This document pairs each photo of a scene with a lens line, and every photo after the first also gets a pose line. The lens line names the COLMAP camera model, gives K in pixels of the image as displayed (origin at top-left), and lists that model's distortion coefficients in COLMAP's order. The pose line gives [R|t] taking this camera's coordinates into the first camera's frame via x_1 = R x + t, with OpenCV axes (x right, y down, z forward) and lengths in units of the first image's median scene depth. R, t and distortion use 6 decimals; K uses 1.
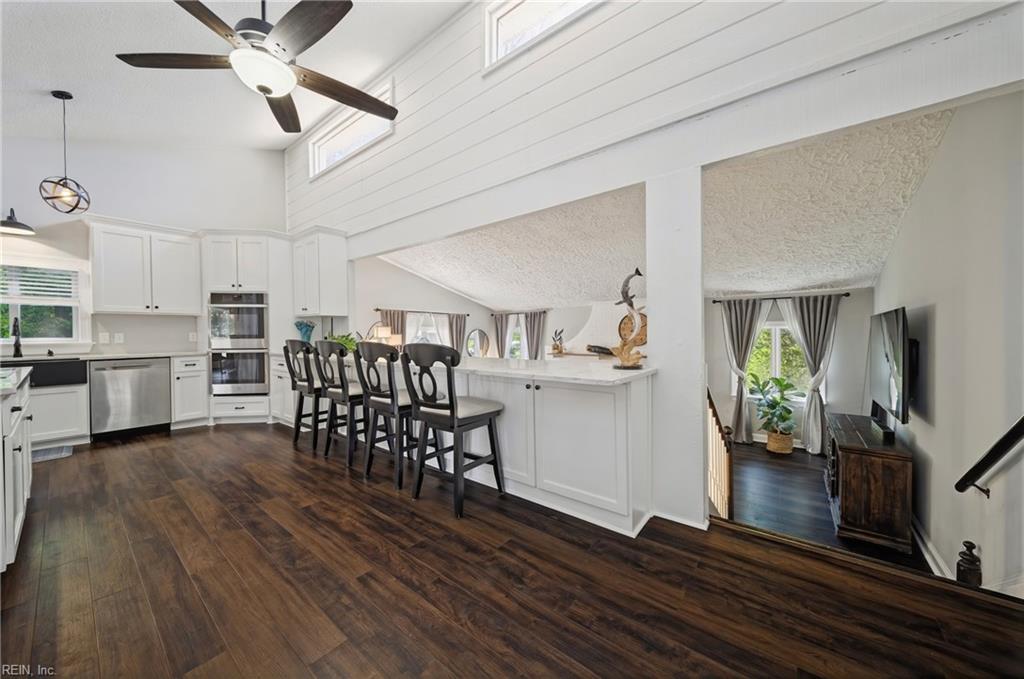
lens RADIAL K [[359.0, 0, 508.0], [0, 359.0, 330.6], [0, 0, 1]] dist [0.001412, -0.002330]
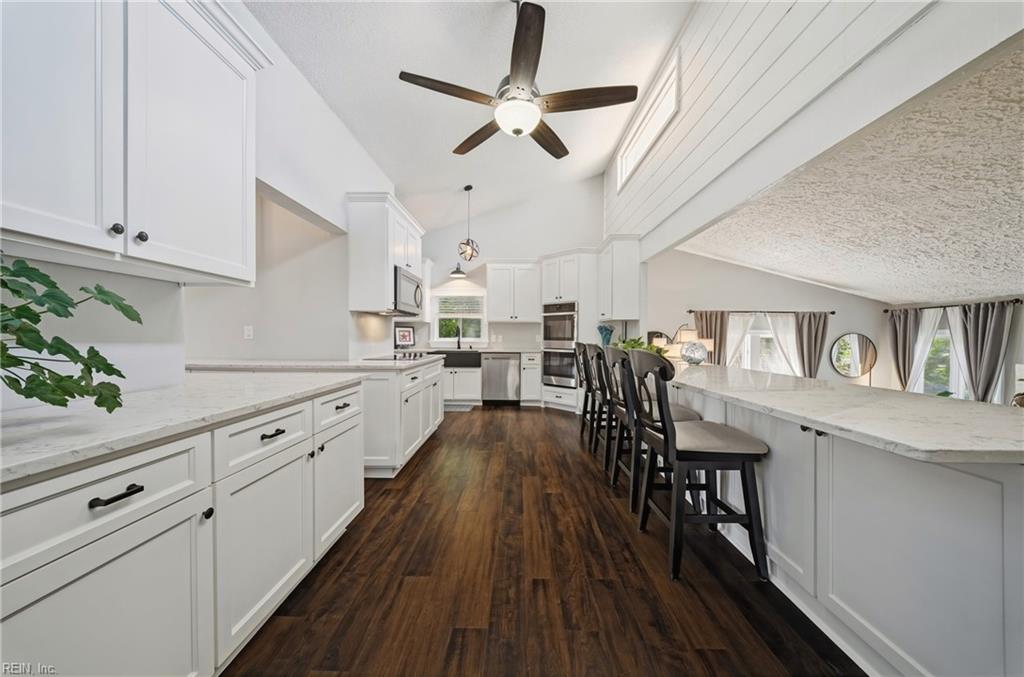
lens RADIAL K [[357.9, 0, 511.2], [0, 357.9, 336.8], [0, 0, 1]] dist [0.000529, -0.000058]
pose [[0.604450, 0.009008, -0.796592, 0.205724], [-0.003586, 0.999957, 0.008587, -0.000485], [0.796635, -0.002334, 0.604456, 0.206946]]
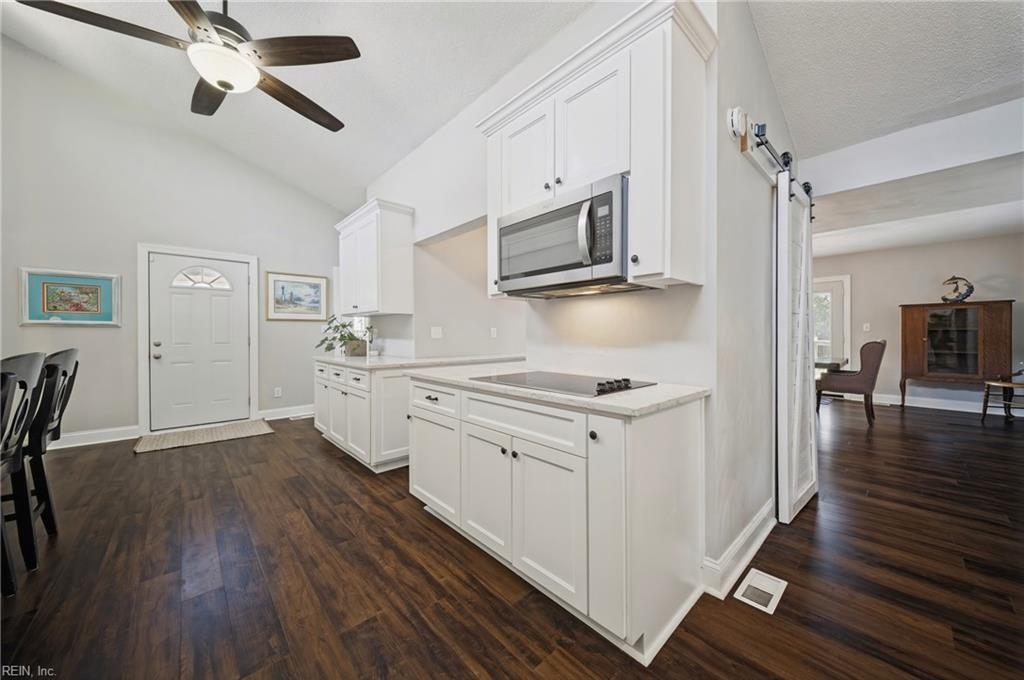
lens RADIAL K [[359.0, 0, 508.0], [0, 359.0, 331.1], [0, 0, 1]] dist [0.001412, -0.002330]
pose [[-0.987242, 0.009865, 0.158921, -1.175943], [0.009365, 0.999949, -0.003890, 0.002211], [-0.158952, -0.002352, -0.987284, 1.386986]]
